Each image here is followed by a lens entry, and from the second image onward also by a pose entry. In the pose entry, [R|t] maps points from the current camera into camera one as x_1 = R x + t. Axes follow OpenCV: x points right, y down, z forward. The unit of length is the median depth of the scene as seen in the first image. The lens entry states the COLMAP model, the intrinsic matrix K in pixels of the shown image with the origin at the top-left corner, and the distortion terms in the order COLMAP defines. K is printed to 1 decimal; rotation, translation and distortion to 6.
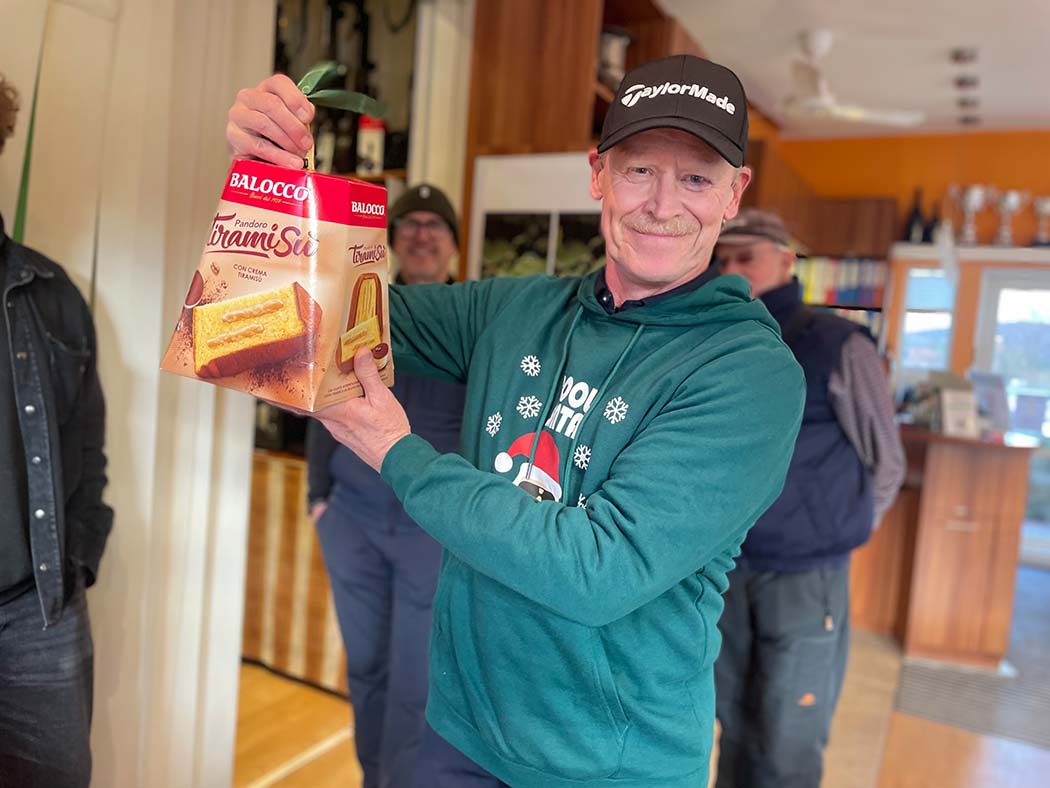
lens RADIAL K [[795.1, 0, 526.8], [0, 795.1, 377.1], [0, 0, 1]] dist [0.095662, -0.125796]
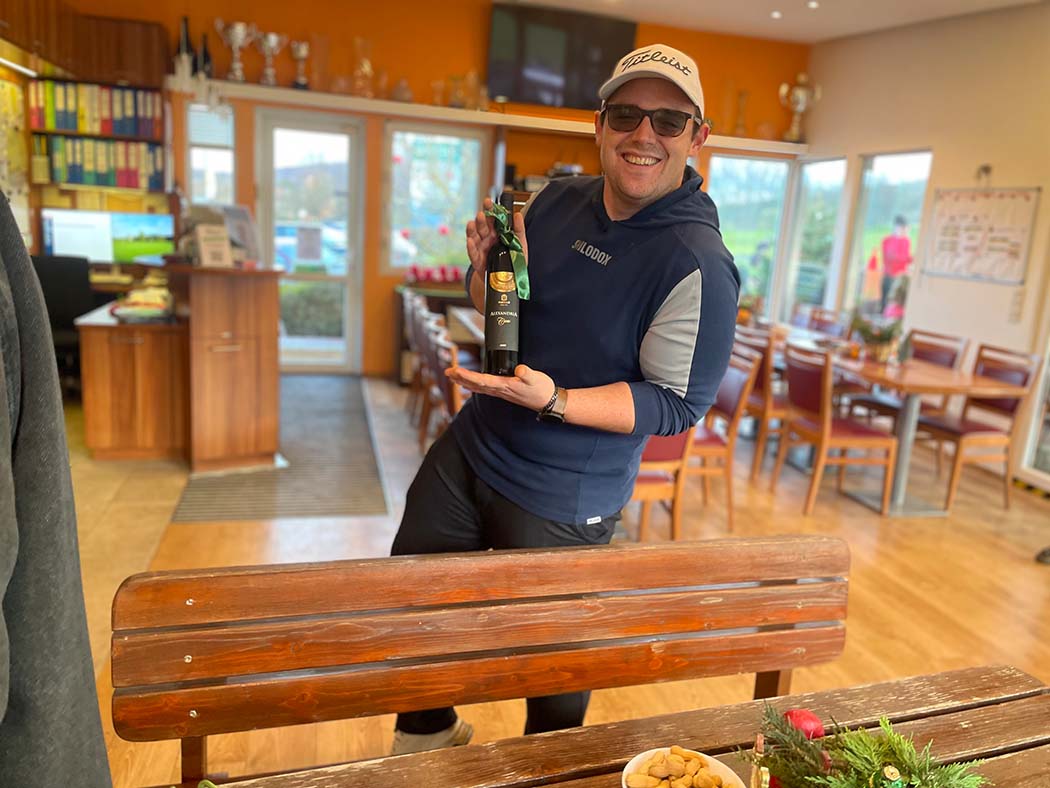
lens RADIAL K [[795.1, 0, 528.6], [0, 795.1, 379.4], [0, 0, 1]] dist [0.095662, -0.125796]
pose [[0.732564, -0.165810, 0.660195, 0.105351], [0.033466, 0.977479, 0.208362, 0.009318], [-0.679875, -0.130544, 0.721615, -0.081997]]
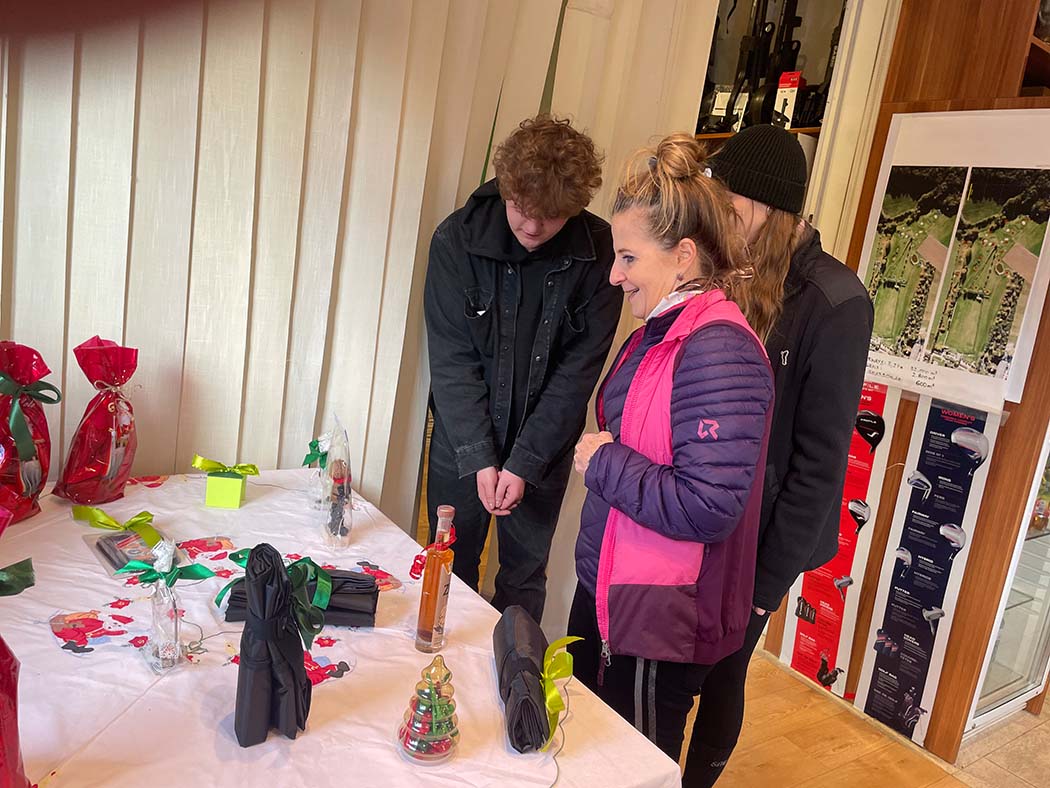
lens RADIAL K [[795.1, 0, 526.0], [0, 795.1, 391.9], [0, 0, 1]] dist [0.095662, -0.125796]
pose [[0.893505, 0.131991, -0.429216, 0.006623], [-0.098921, 0.990201, 0.098578, 0.016502], [0.438022, -0.045622, 0.897806, -0.104368]]
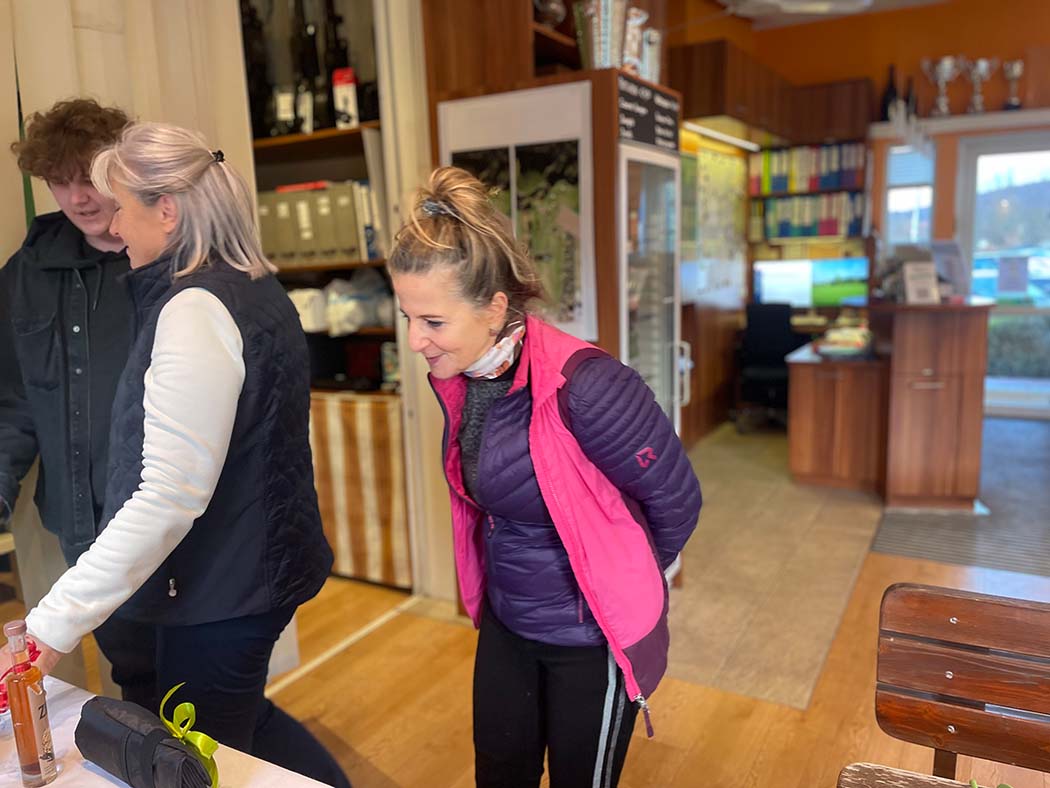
lens RADIAL K [[795.1, 0, 531.8], [0, 795.1, 382.7], [0, 0, 1]] dist [0.095662, -0.125796]
pose [[0.993118, -0.111542, -0.035701, 0.043621], [0.114658, 0.988124, 0.102300, 0.006605], [0.023867, -0.105690, 0.994113, -0.099464]]
